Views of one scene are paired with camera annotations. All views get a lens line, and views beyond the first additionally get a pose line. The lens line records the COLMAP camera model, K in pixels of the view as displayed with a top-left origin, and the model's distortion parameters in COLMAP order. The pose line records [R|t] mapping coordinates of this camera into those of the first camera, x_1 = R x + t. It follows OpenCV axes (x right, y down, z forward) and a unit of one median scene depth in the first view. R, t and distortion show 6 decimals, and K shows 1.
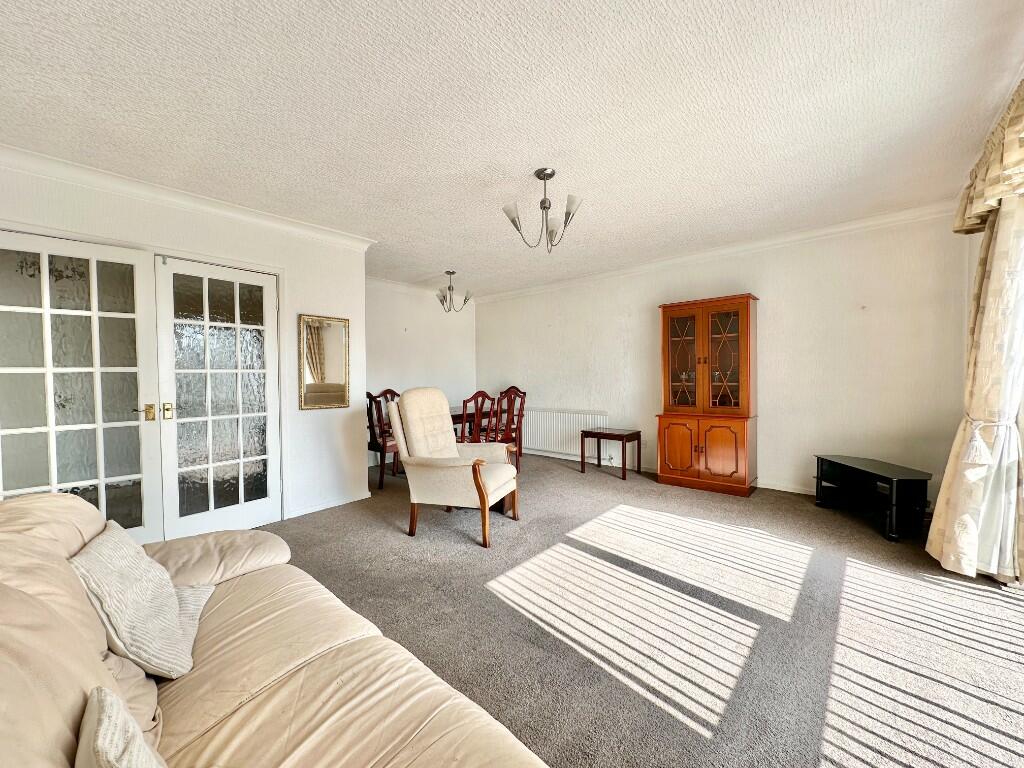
lens RADIAL K [[417.0, 0, 508.9], [0, 417.0, 383.6], [0, 0, 1]] dist [-0.003090, 0.000328]
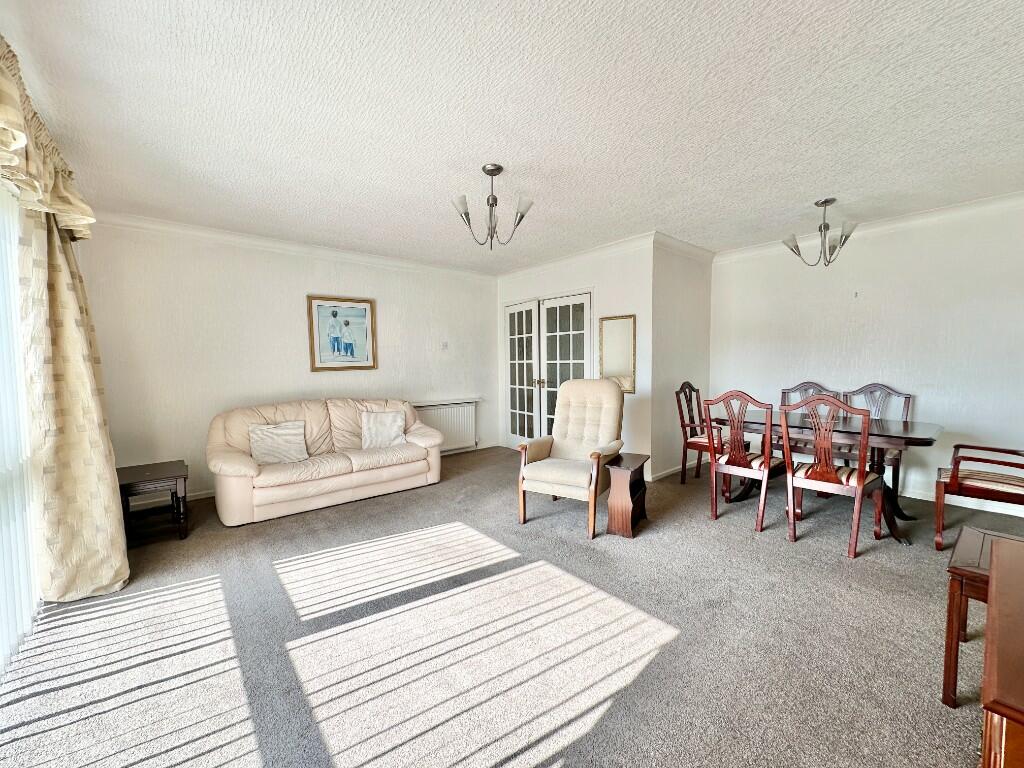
lens RADIAL K [[417.0, 0, 509.9], [0, 417.0, 382.7], [0, 0, 1]] dist [-0.003090, 0.000328]
pose [[-0.166985, 0.064201, -0.983867, 1.144959], [-0.010482, 0.997706, 0.066883, -0.066088], [0.985904, 0.021481, -0.165928, 1.273513]]
